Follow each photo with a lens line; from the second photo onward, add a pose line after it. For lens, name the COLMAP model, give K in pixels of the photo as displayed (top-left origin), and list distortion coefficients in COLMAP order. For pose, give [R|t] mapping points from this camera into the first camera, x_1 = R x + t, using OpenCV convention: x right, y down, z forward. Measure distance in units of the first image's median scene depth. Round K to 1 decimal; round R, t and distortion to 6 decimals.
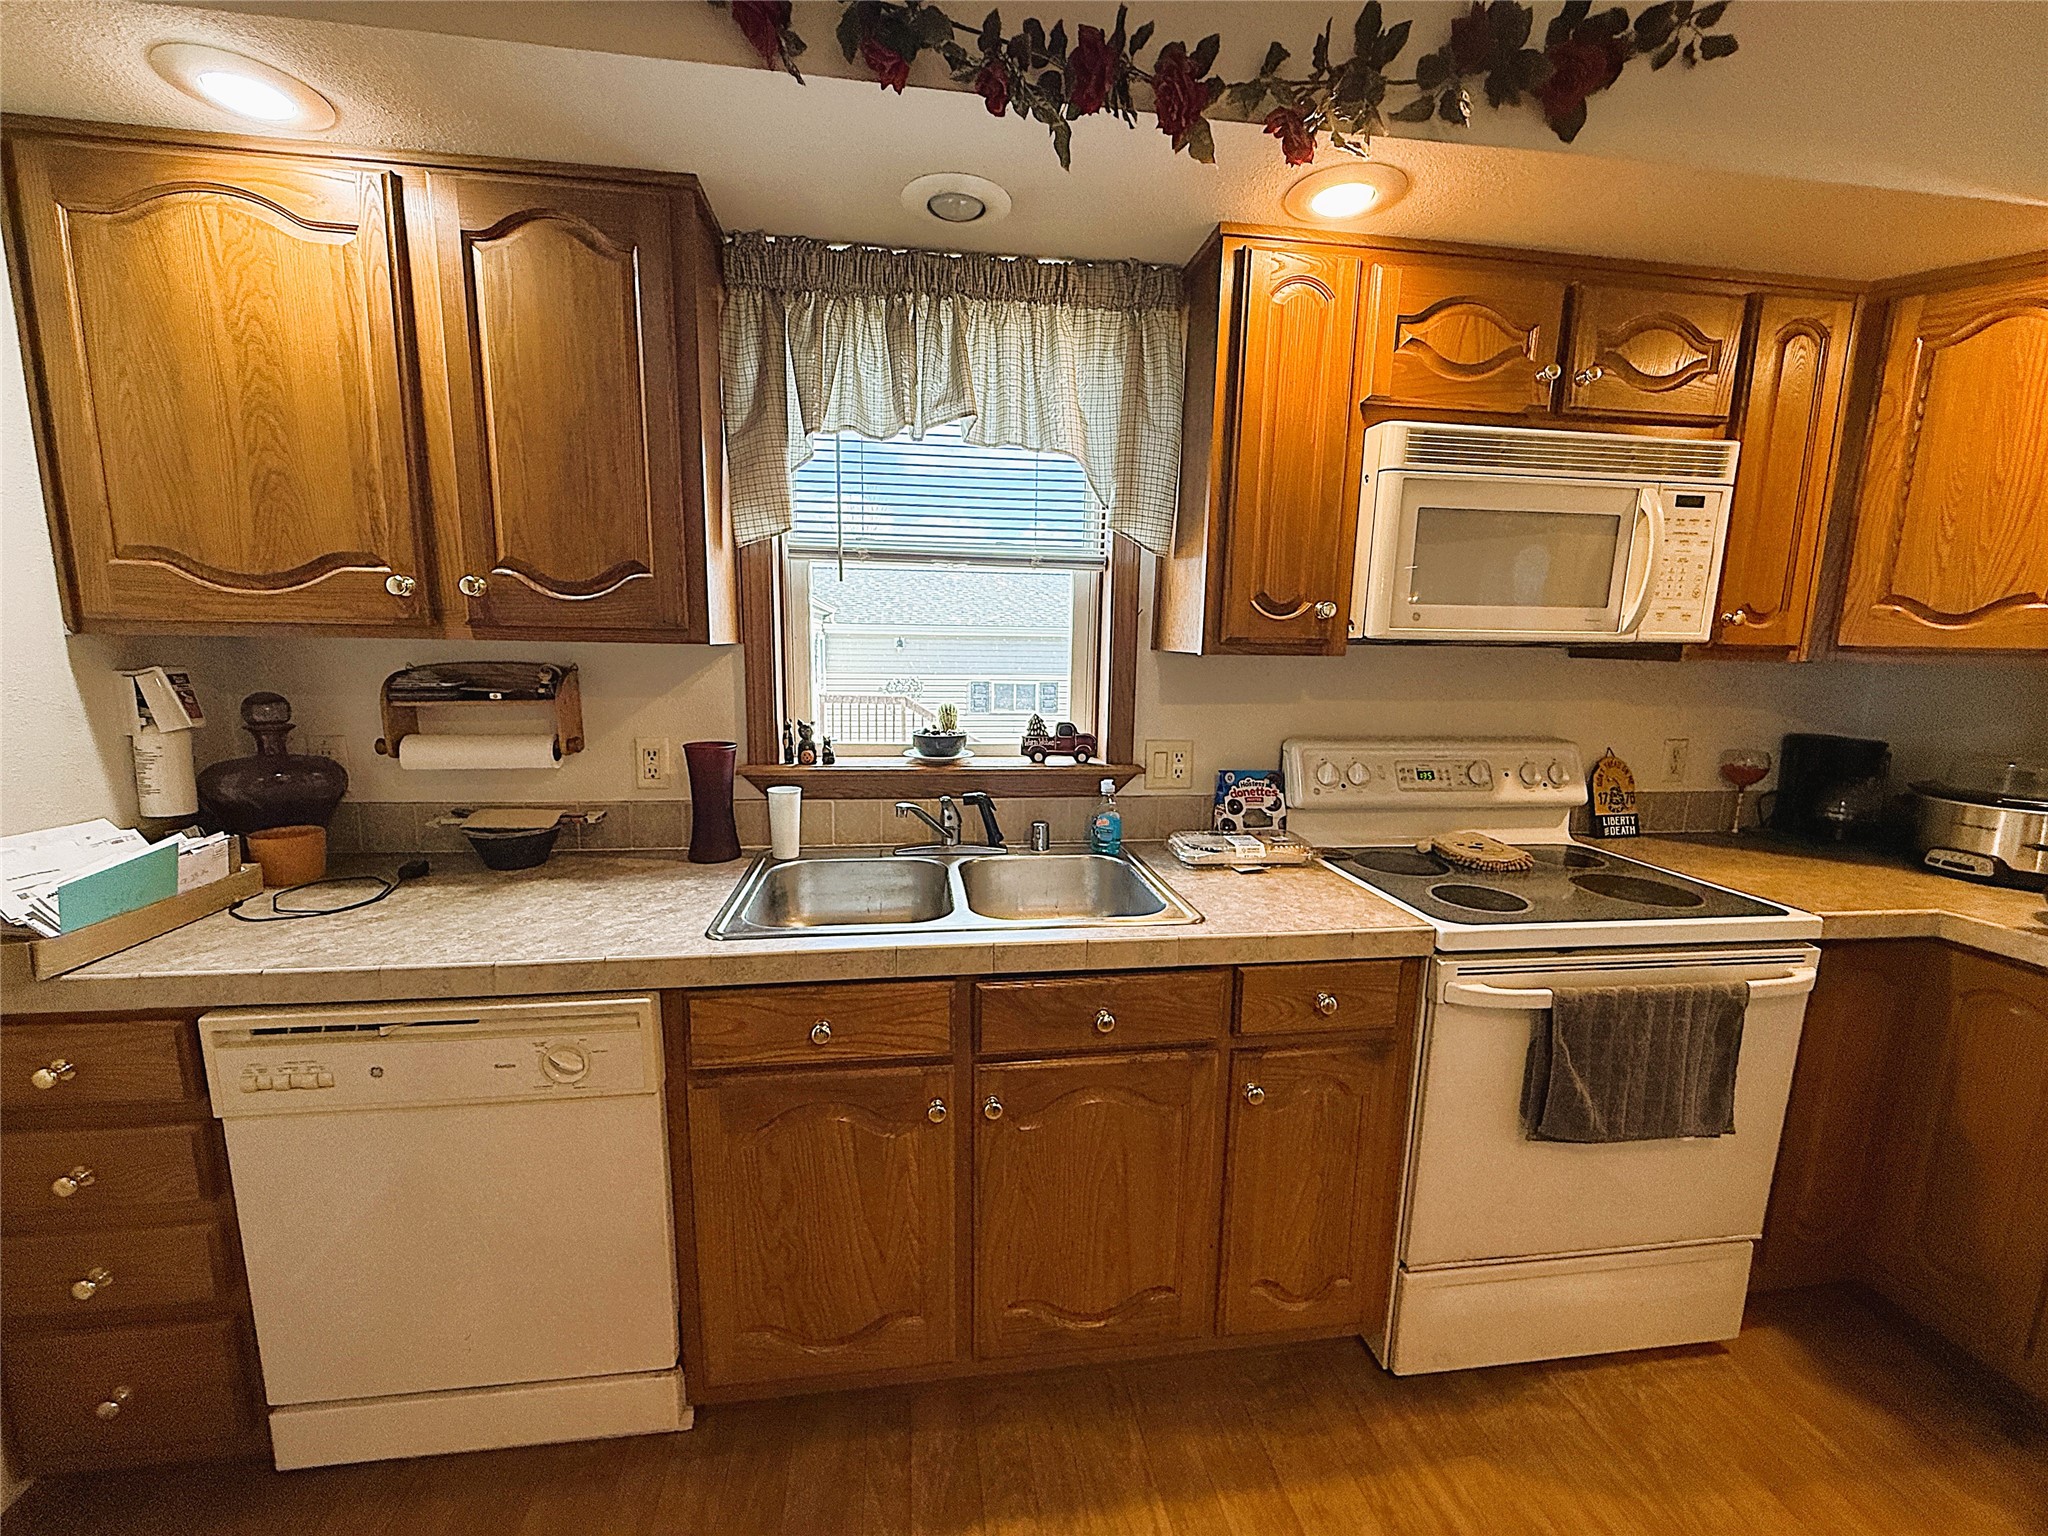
lens RADIAL K [[829.1, 0, 1024.0], [0, 829.1, 768.0], [0, 0, 1]] dist [-0.000443, -0.000135]
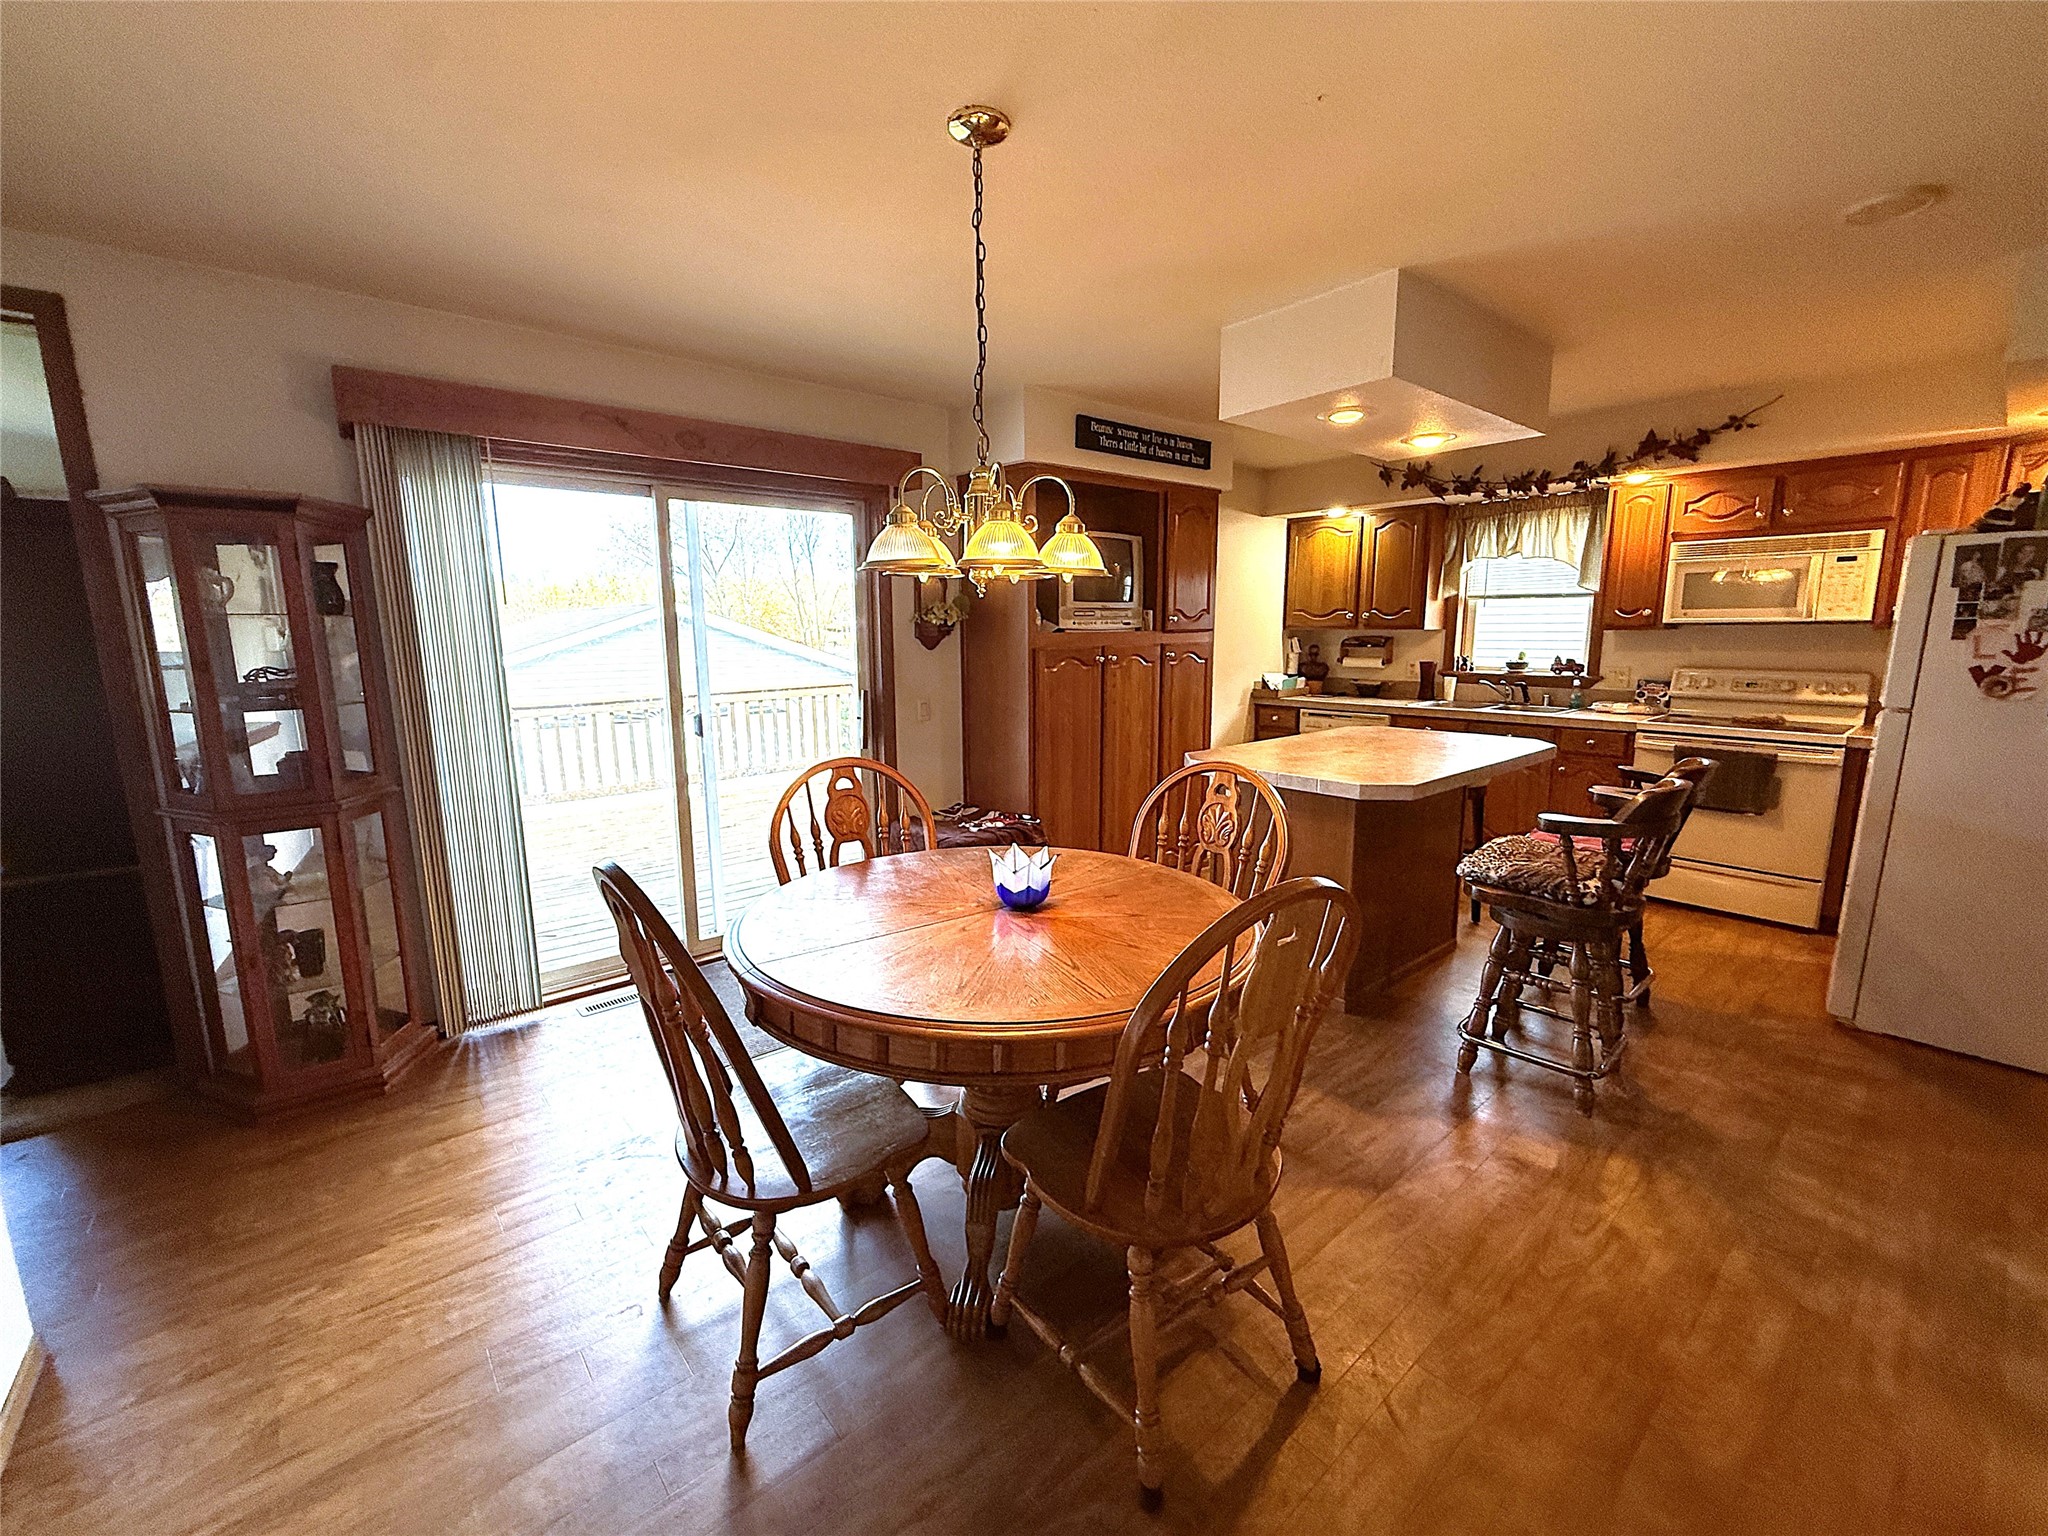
lens RADIAL K [[829.1, 0, 1024.0], [0, 829.1, 768.0], [0, 0, 1]] dist [-0.000443, -0.000135]
pose [[0.539935, 0.121112, -0.832948, 1.505035], [-0.113167, 0.991054, 0.070743, 0.331718], [0.834064, 0.056066, 0.548811, -2.039887]]
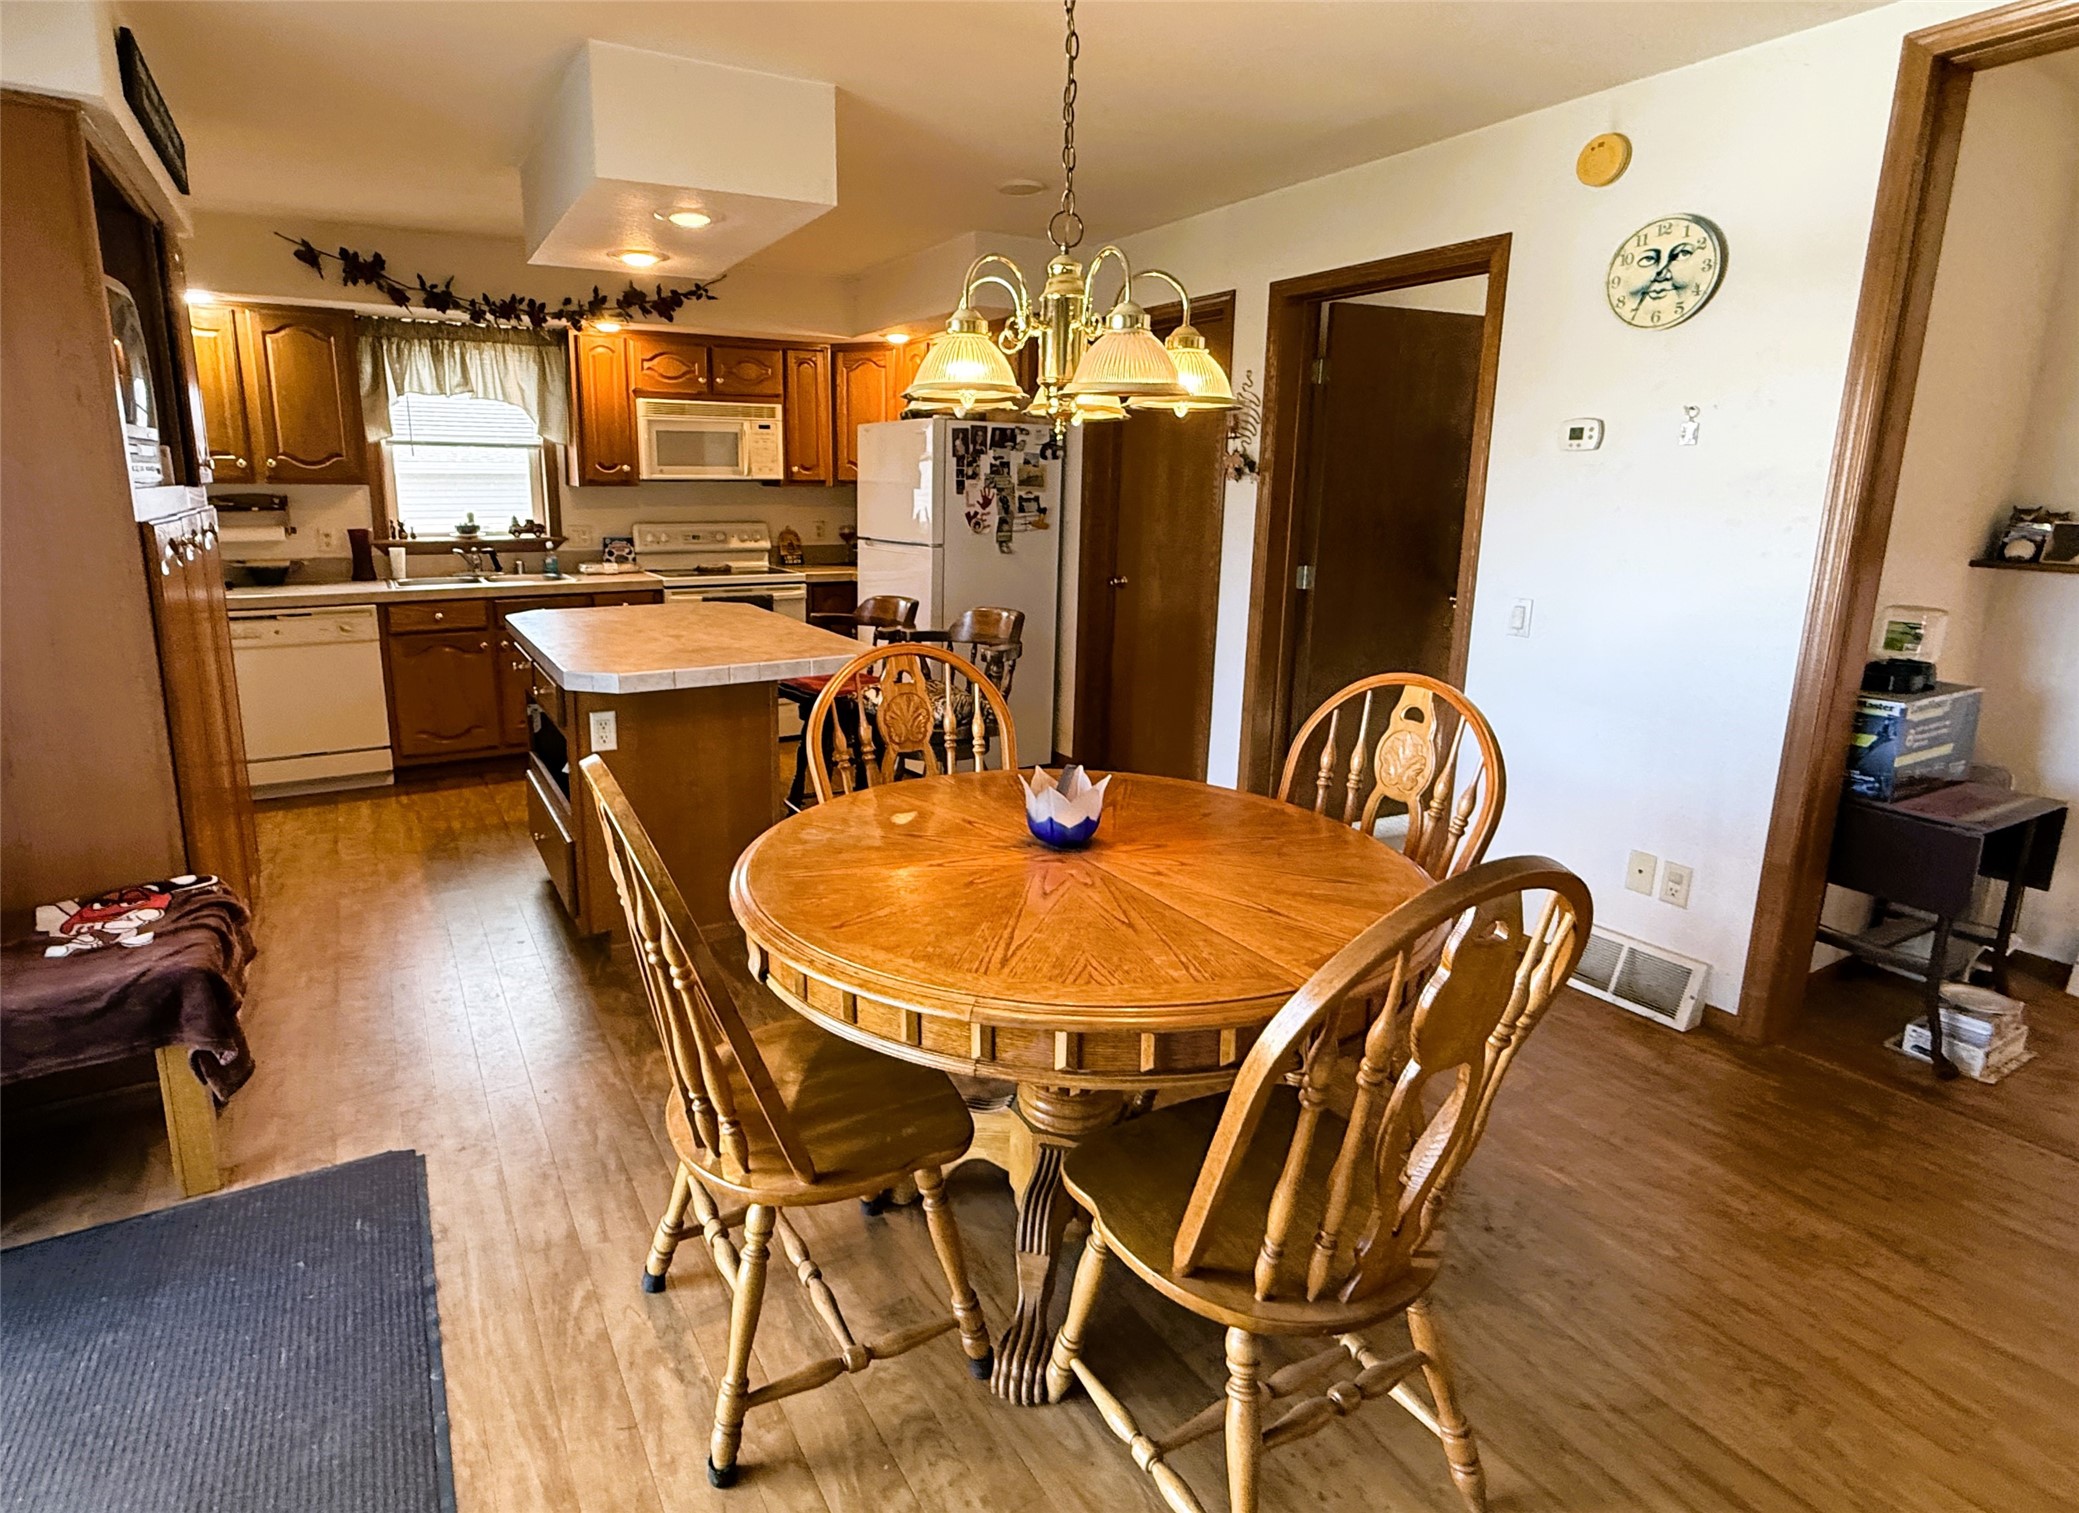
lens RADIAL K [[1062.4, 0, 943.8], [0, 1062.4, 692.5], [0, 0, 1]] dist [-0.001614, 0.027259]
pose [[0.936174, -0.081896, 0.341865, 0.092346], [0.065233, 0.996066, 0.059978, 0.362684], [-0.345432, -0.033849, 0.937833, -2.420361]]
